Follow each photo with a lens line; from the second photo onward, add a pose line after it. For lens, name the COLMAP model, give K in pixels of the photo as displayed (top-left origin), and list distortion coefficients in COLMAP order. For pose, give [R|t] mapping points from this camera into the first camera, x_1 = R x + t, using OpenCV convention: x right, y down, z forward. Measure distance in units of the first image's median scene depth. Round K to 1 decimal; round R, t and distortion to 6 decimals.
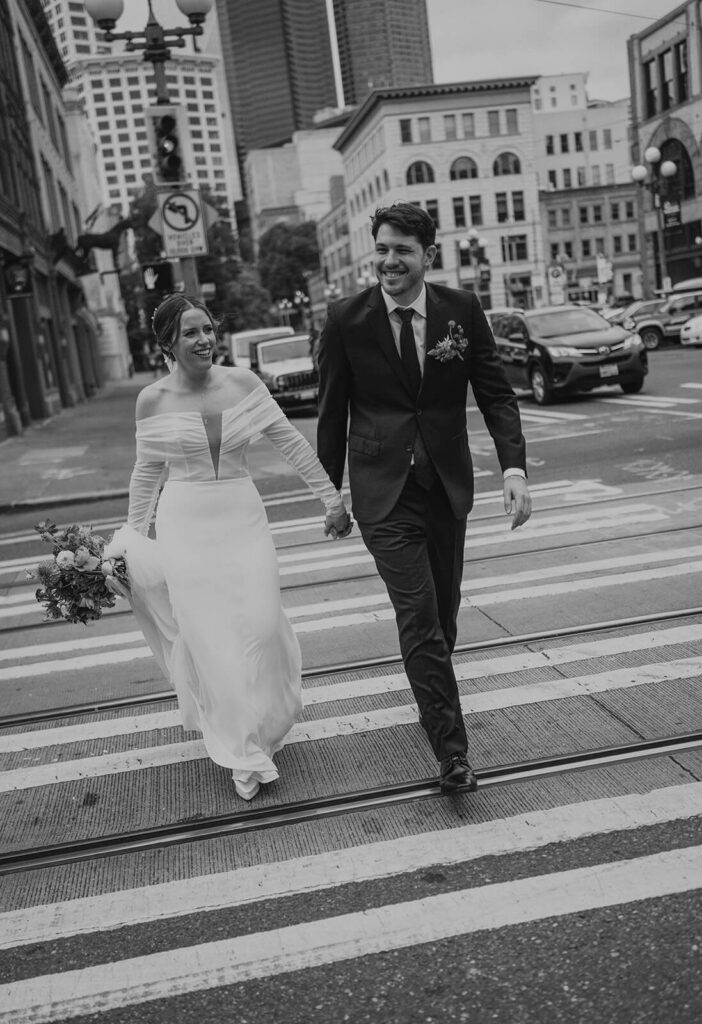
lens RADIAL K [[1093.1, 0, 346.6], [0, 1093.1, 514.5], [0, 0, 1]] dist [0.030303, 0.000000]
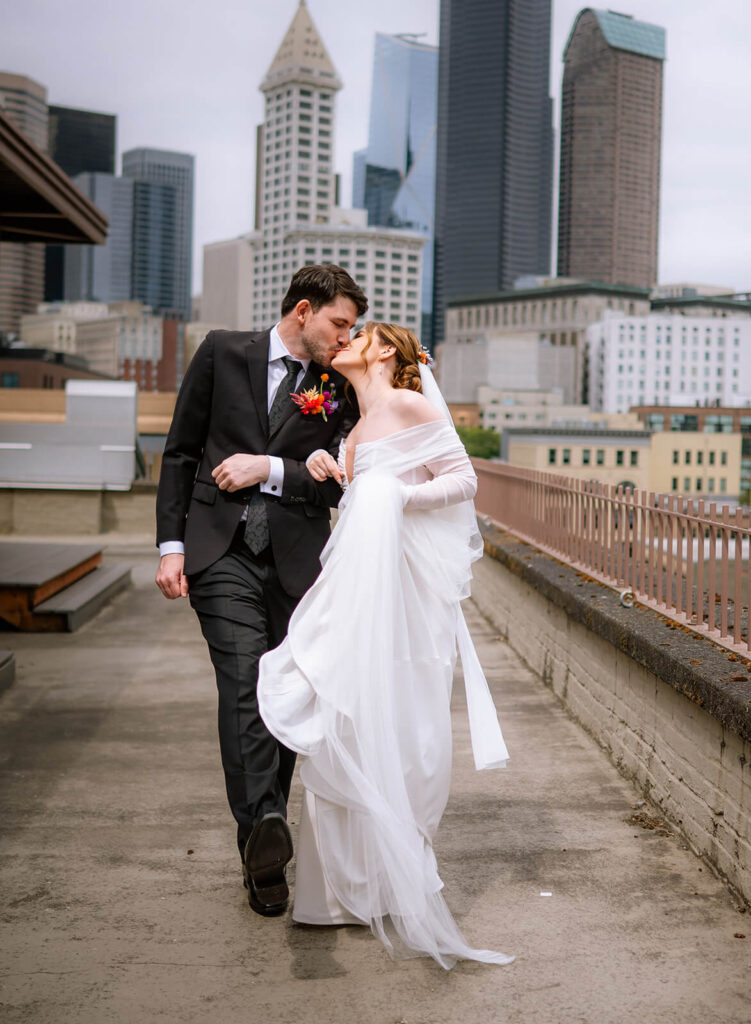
lens RADIAL K [[1361.5, 0, 377.2], [0, 1361.5, 513.1], [0, 0, 1]] dist [0.019784, 0.000000]
pose [[0.982763, 0.152063, -0.105140, 0.011324], [-0.161448, 0.983006, -0.087376, -0.039278], [0.090066, 0.102845, 0.990611, -0.255074]]
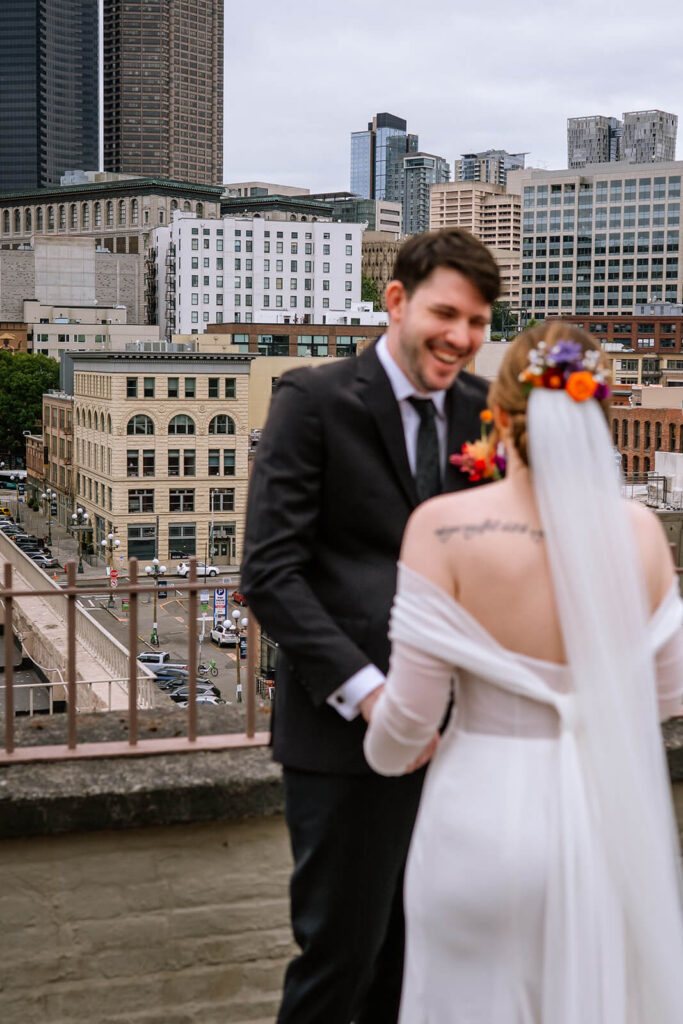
lens RADIAL K [[1563.8, 0, 341.2], [0, 1563.8, 513.3], [0, 0, 1]] dist [-0.016864, 0.000000]
pose [[0.977733, 0.115852, 0.174979, 0.000171], [-0.102453, 0.991203, -0.083786, -0.045454], [-0.183146, 0.063994, 0.981001, -0.212400]]
